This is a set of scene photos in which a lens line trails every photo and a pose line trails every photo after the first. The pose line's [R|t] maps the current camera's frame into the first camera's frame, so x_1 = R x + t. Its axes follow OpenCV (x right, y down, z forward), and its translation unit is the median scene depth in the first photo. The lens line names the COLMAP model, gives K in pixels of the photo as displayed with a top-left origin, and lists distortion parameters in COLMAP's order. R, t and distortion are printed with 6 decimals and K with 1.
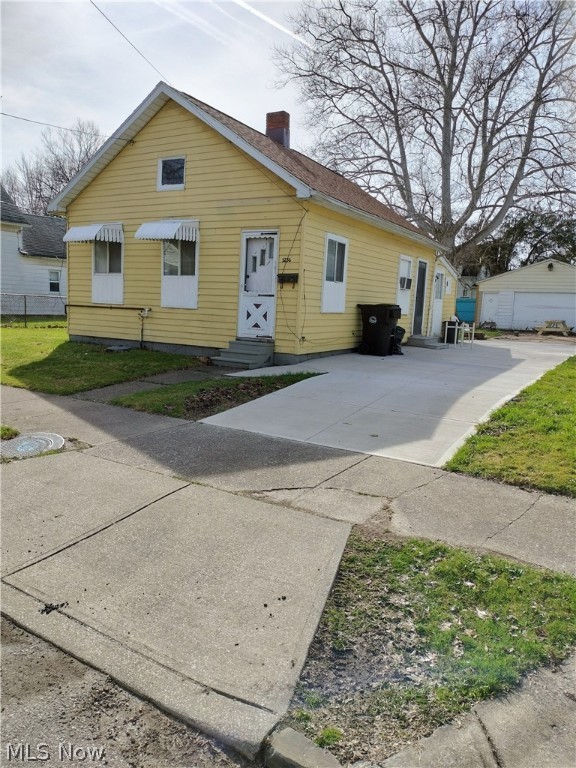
lens RADIAL K [[570.1, 0, 285.1], [0, 570.1, 387.9], [0, 0, 1]] dist [0.058477, -0.052810]
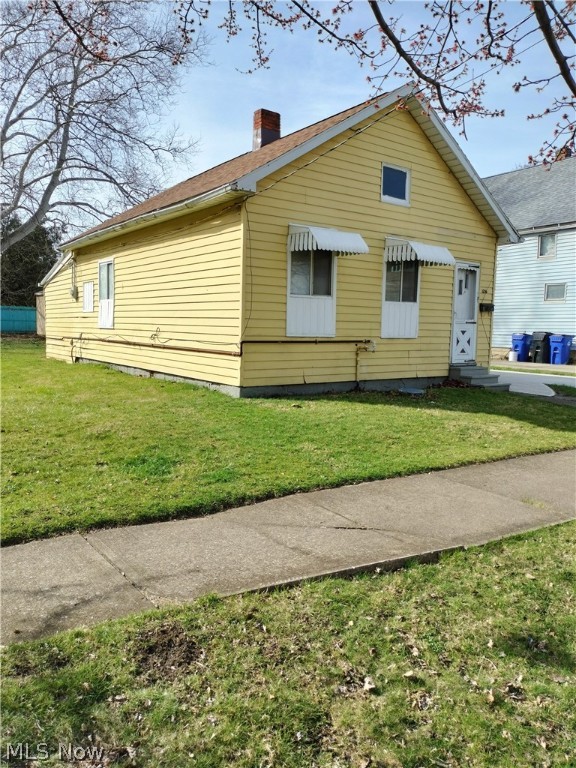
lens RADIAL K [[570.1, 0, 288.7], [0, 570.1, 385.7], [0, 0, 1]] dist [0.058477, -0.052810]
pose [[0.390135, -0.126663, 0.912004, -1.079432], [0.127982, 0.988338, 0.082516, -0.163121], [-0.911820, 0.084528, 0.401796, 0.814725]]
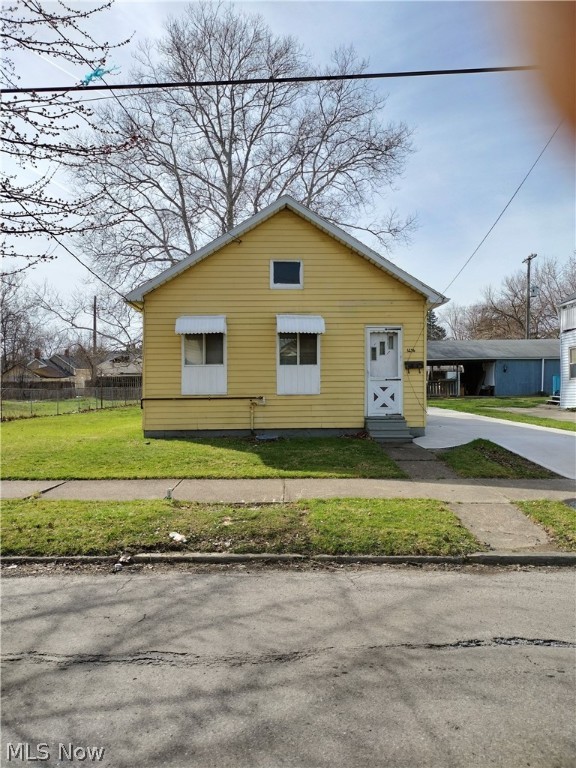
lens RADIAL K [[570.1, 0, 292.8], [0, 570.1, 383.8], [0, 0, 1]] dist [0.058477, -0.052810]
pose [[0.835028, -0.045696, 0.548307, -0.785738], [0.119452, 0.987833, -0.099589, -0.055212], [-0.537085, 0.148656, 0.830326, 0.118852]]
